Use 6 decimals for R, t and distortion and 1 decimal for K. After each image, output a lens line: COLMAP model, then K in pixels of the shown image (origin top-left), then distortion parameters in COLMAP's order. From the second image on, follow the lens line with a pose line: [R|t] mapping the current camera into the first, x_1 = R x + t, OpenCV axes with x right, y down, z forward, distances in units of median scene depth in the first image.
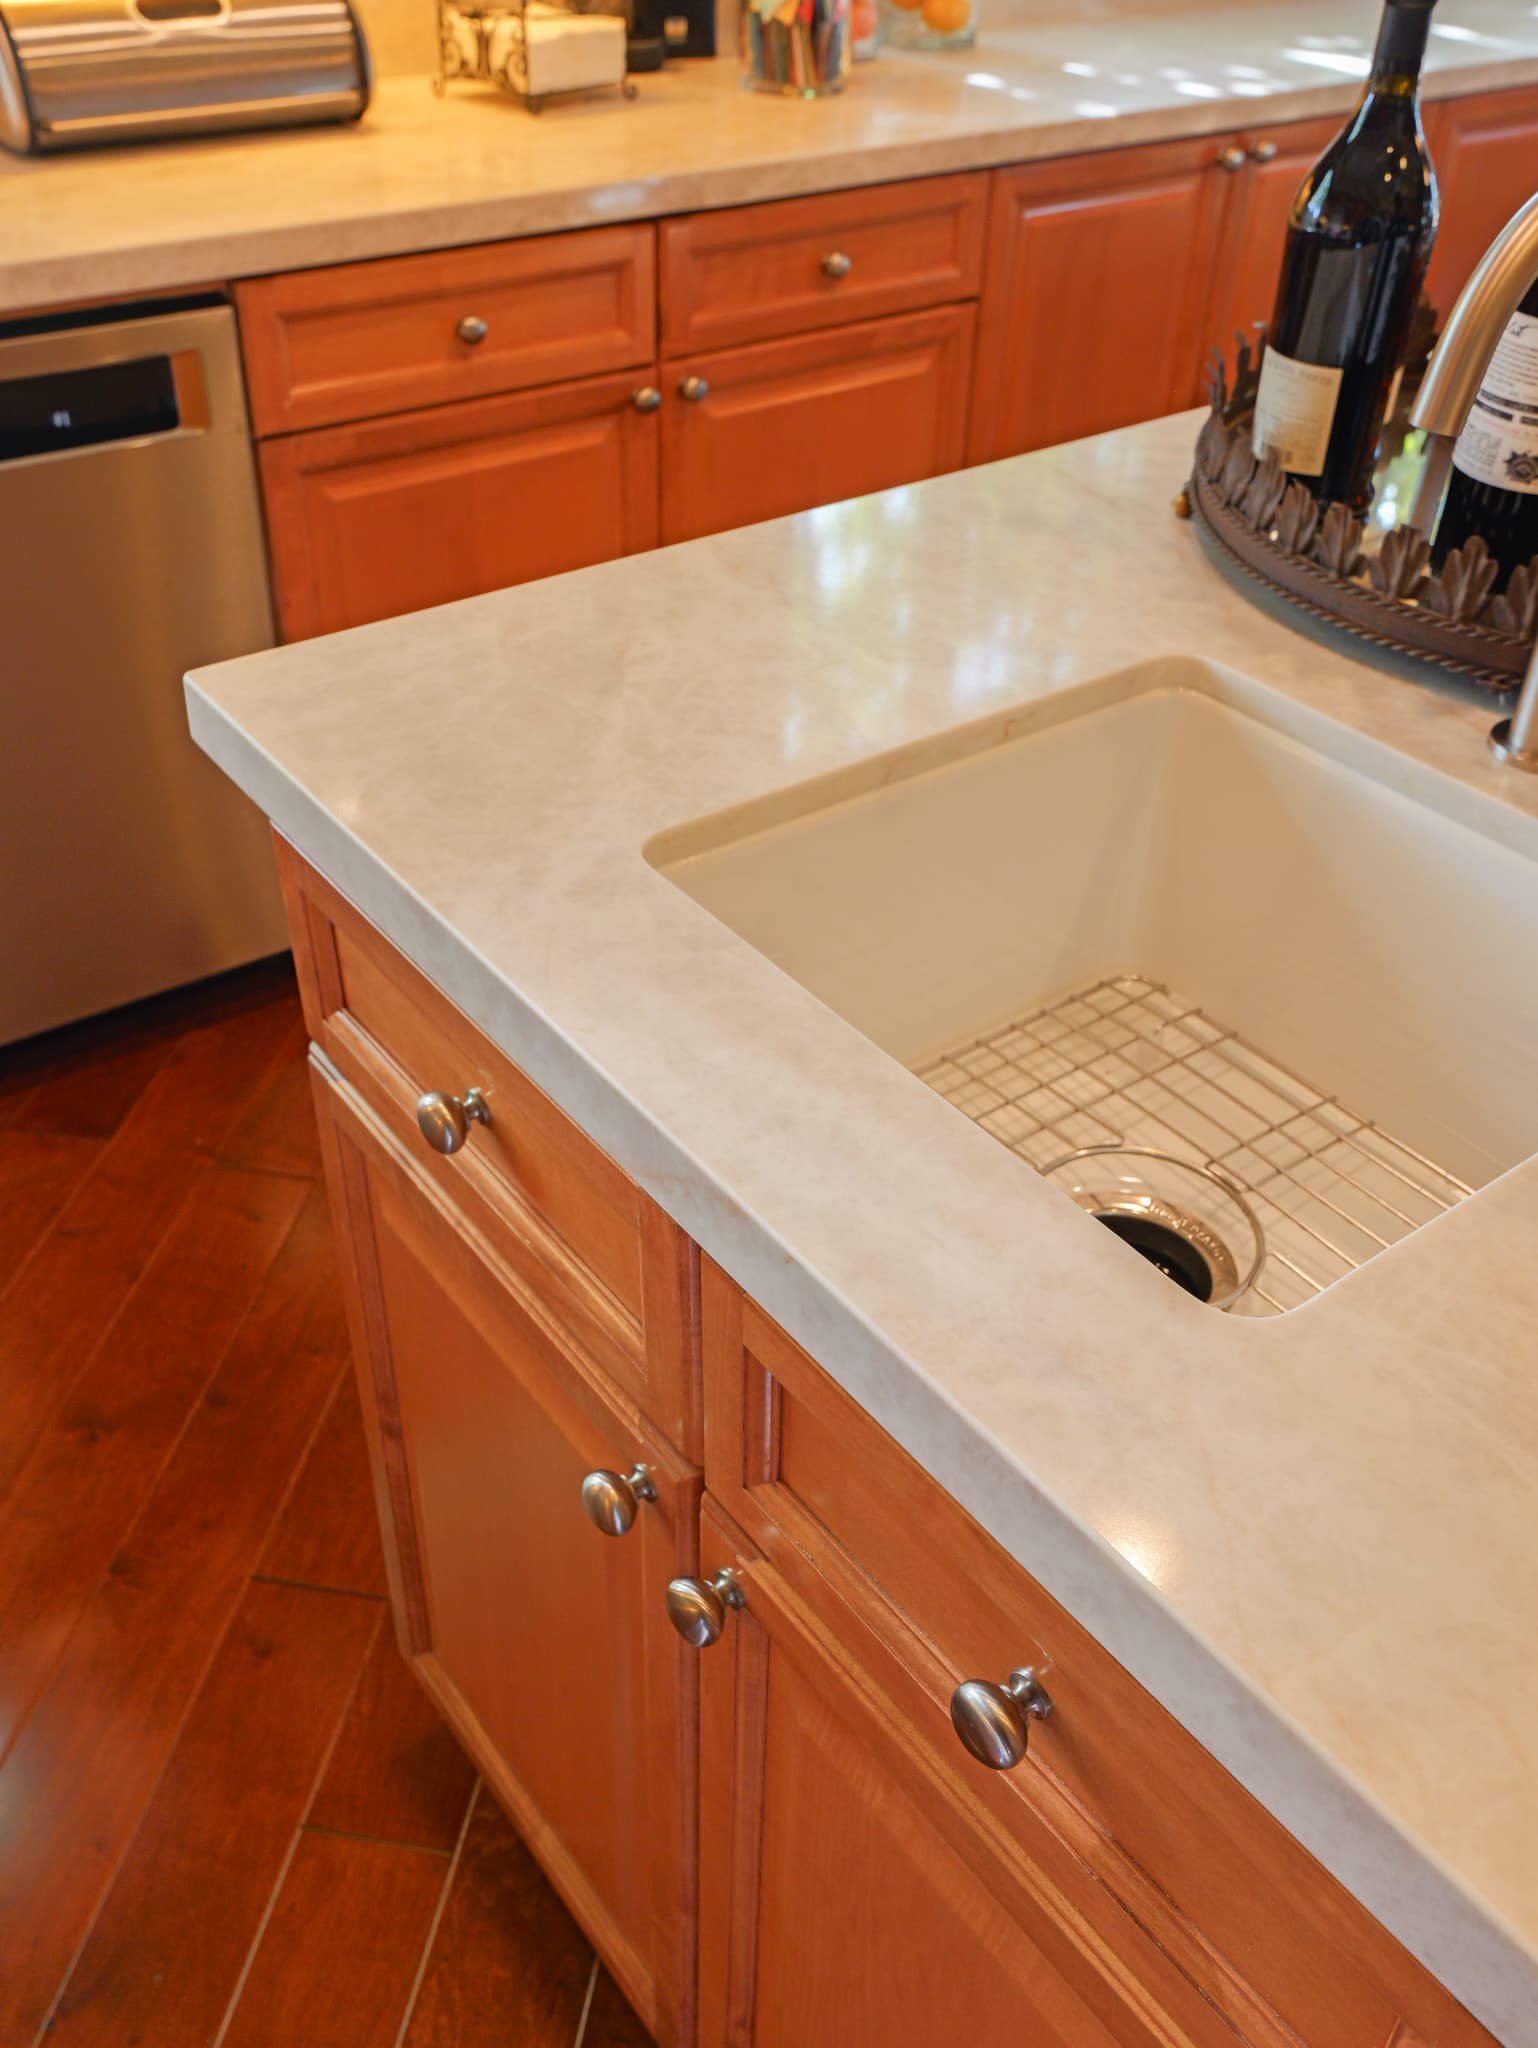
lens RADIAL K [[1869.1, 0, 760.2], [0, 1869.1, 1020.4], [0, 0, 1]] dist [0.008652, 0.000000]
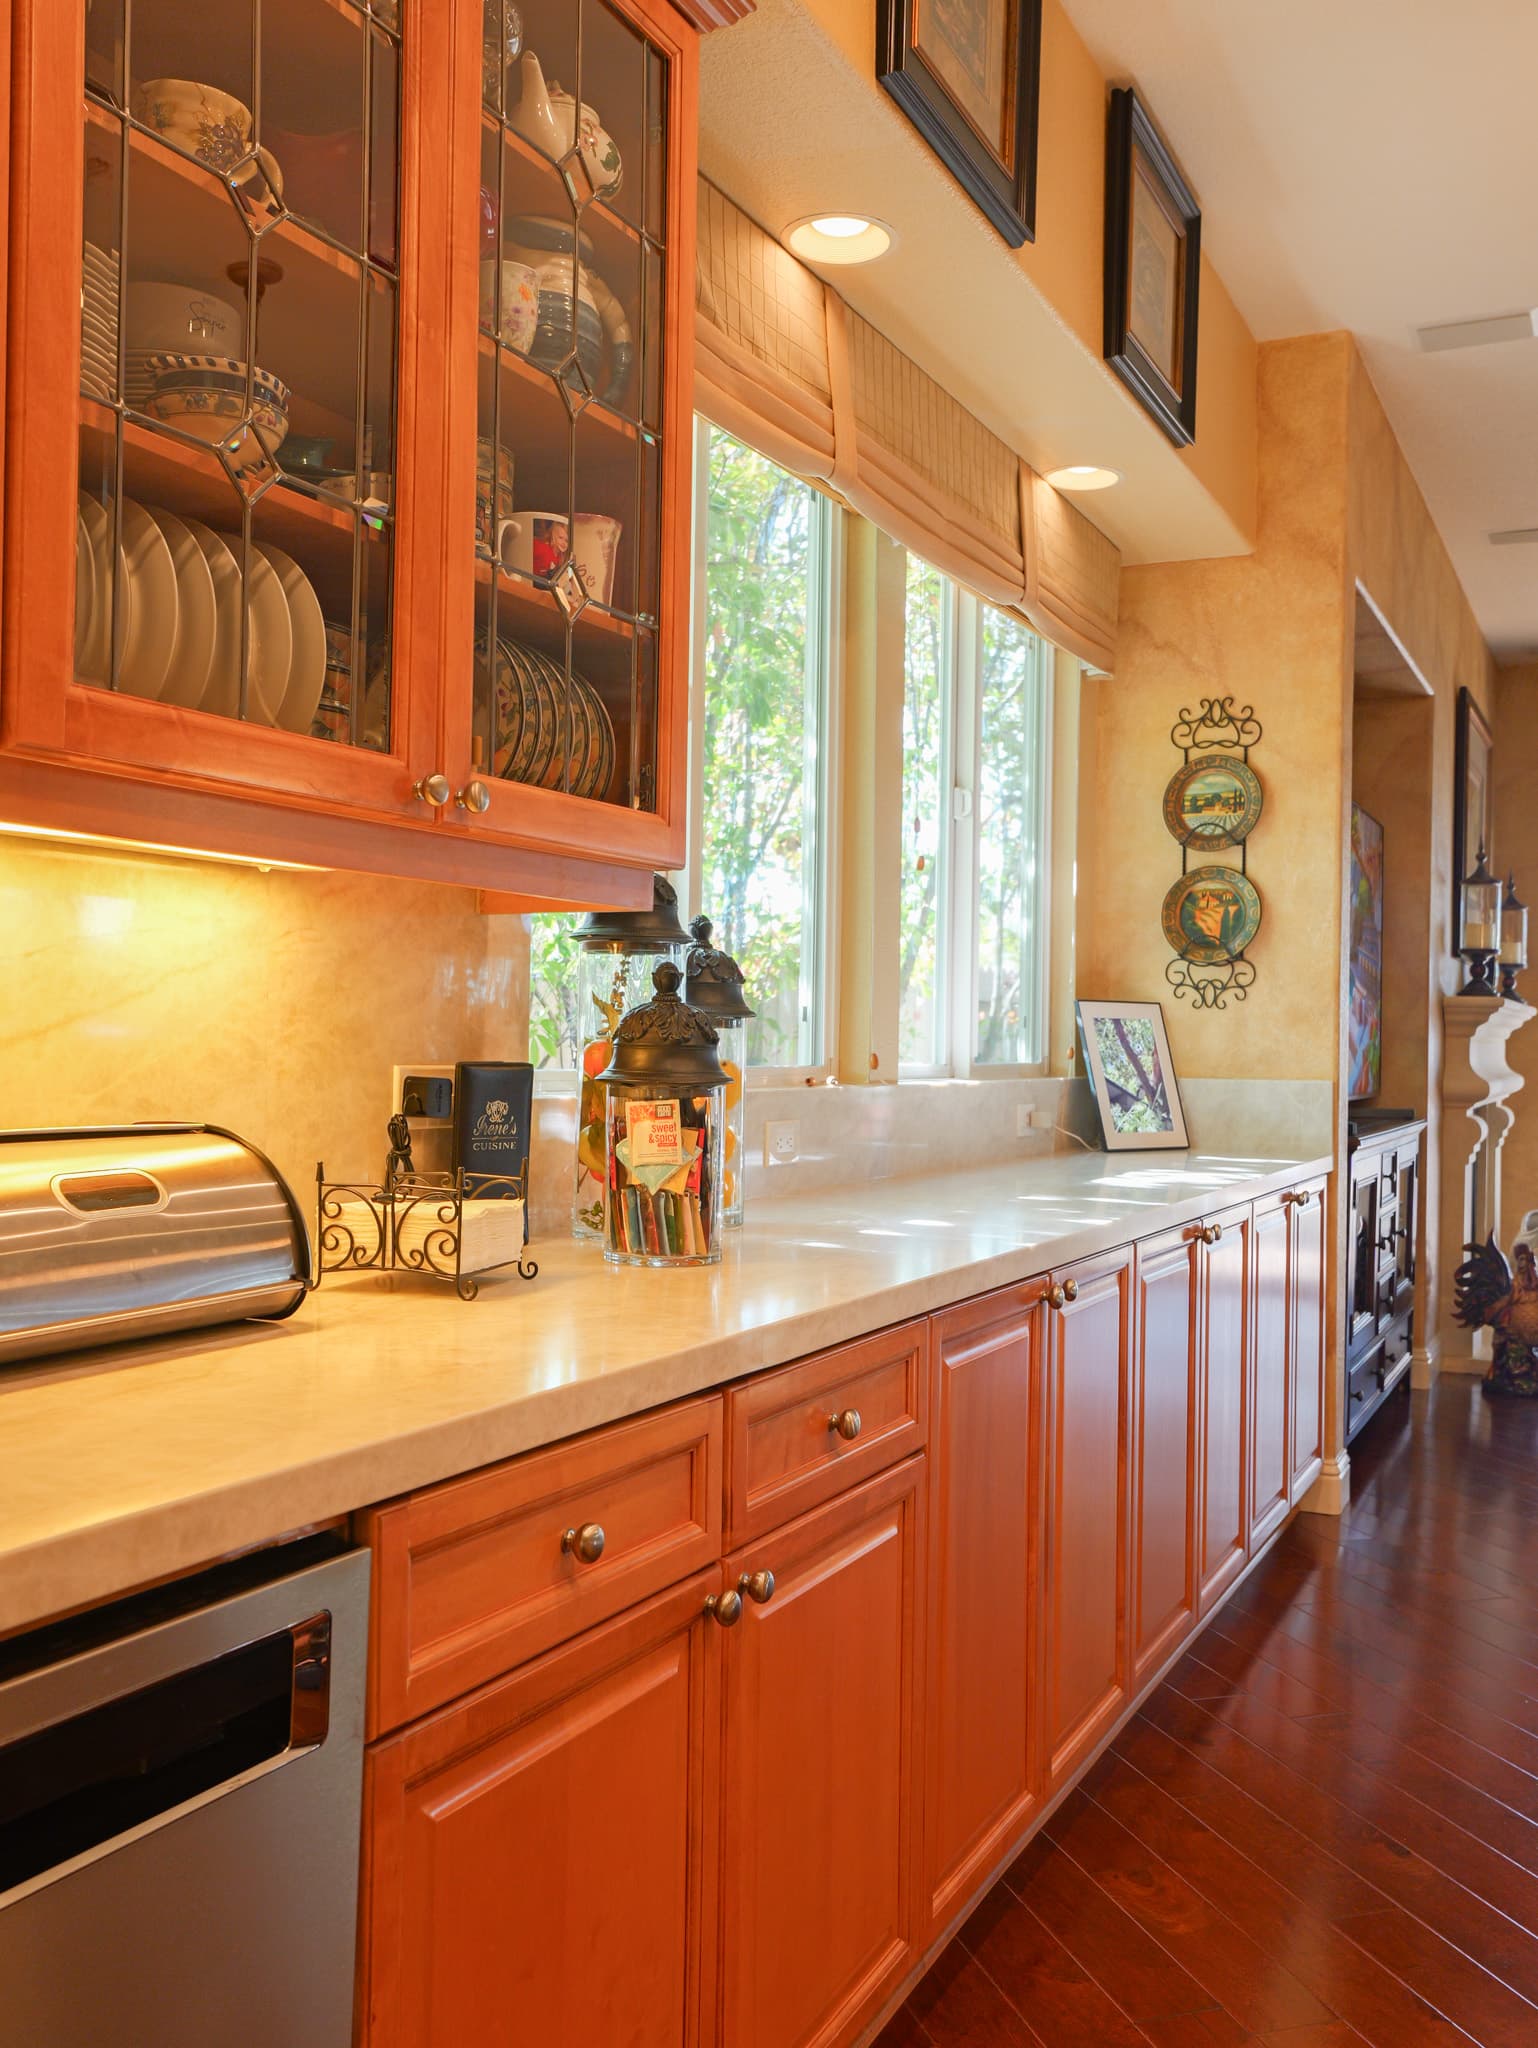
lens RADIAL K [[1815.3, 0, 778.1], [0, 1815.3, 1032.8], [0, 0, 1]] dist [-0.018303, -0.004309]
pose [[0.869673, -0.005311, 0.493599, -0.421599], [0.296512, 0.805064, -0.513763, -0.138260], [-0.394651, 0.593164, 0.701718, 0.344337]]
